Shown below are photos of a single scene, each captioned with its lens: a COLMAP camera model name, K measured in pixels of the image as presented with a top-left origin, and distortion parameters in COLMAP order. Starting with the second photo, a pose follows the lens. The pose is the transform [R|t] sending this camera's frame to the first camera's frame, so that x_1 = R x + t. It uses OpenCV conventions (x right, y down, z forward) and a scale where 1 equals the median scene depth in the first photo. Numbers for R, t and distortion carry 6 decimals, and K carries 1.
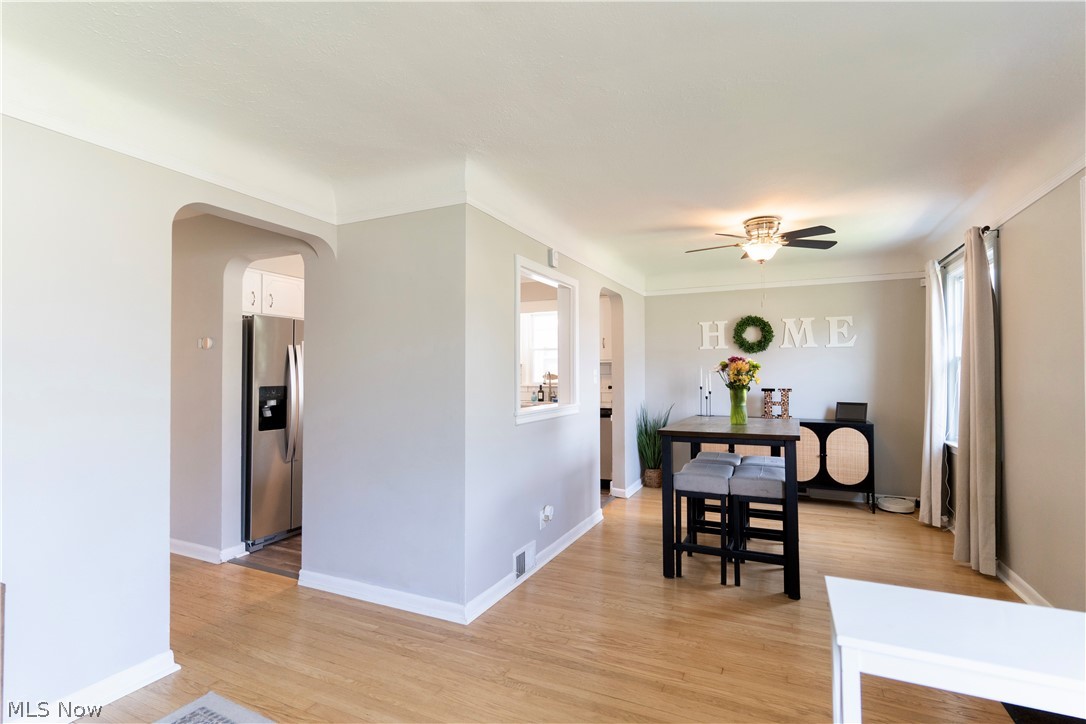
lens RADIAL K [[518.7, 0, 538.8], [0, 518.7, 362.8], [0, 0, 1]] dist [0.002751, -0.000550]
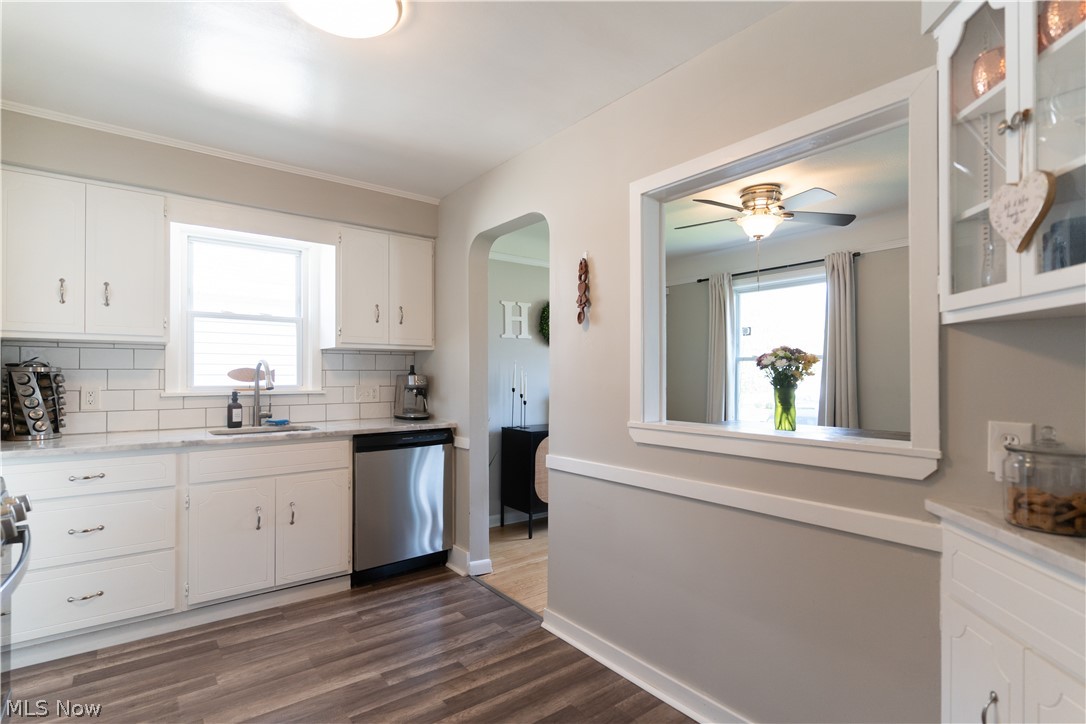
lens RADIAL K [[518.7, 0, 540.5], [0, 518.7, 372.8], [0, 0, 1]] dist [0.002751, -0.000550]
pose [[0.451938, 0.006702, 0.892024, -0.498441], [-0.020771, 0.999780, 0.003012, 0.032072], [-0.891807, -0.019889, 0.451978, 0.952397]]
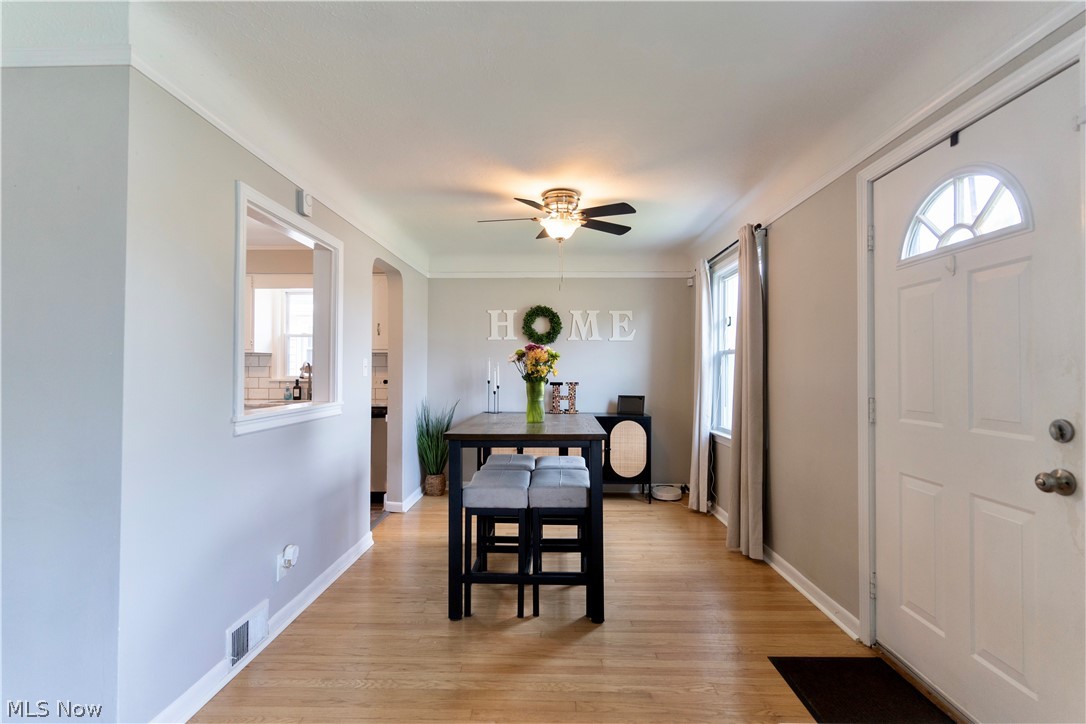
lens RADIAL K [[518.7, 0, 539.4], [0, 518.7, 360.8], [0, 0, 1]] dist [0.002751, -0.000550]
pose [[0.914246, 0.012837, 0.404956, 0.036438], [-0.013893, 0.999903, -0.000331, 0.015483], [-0.404921, -0.005323, 0.914336, 0.196126]]
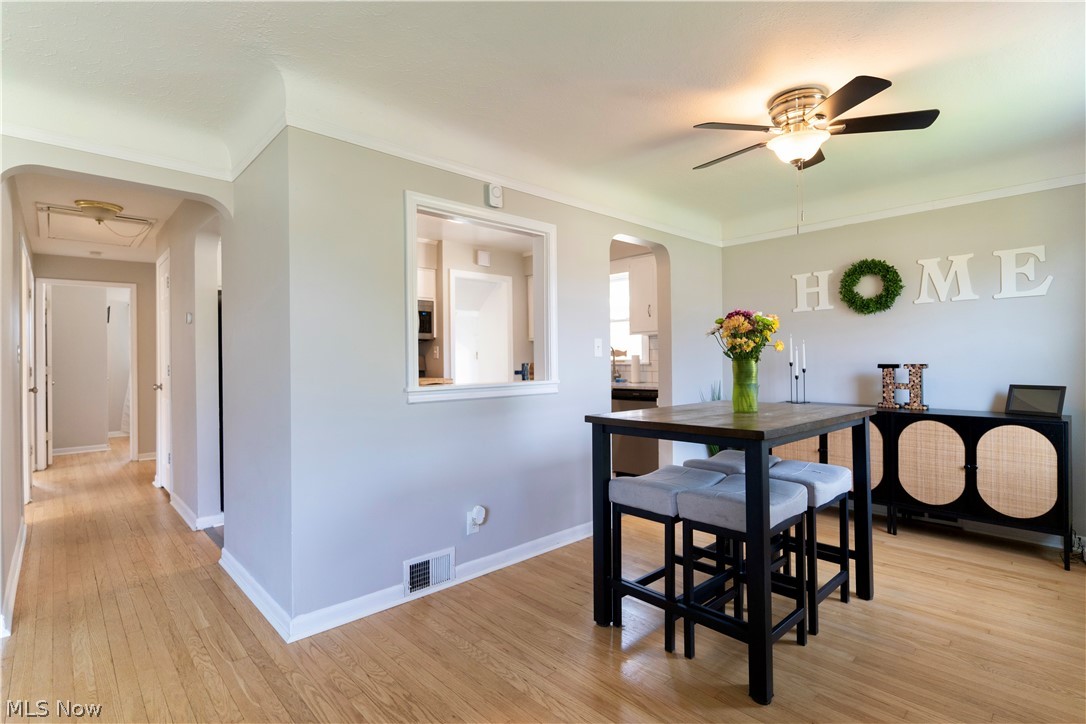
lens RADIAL K [[518.7, 0, 533.4], [0, 518.7, 360.5], [0, 0, 1]] dist [0.002751, -0.000550]
pose [[0.928731, -0.006349, -0.370700, 0.371605], [0.015012, 0.999677, 0.020490, 0.034190], [0.370450, -0.024594, 0.928527, 0.277670]]
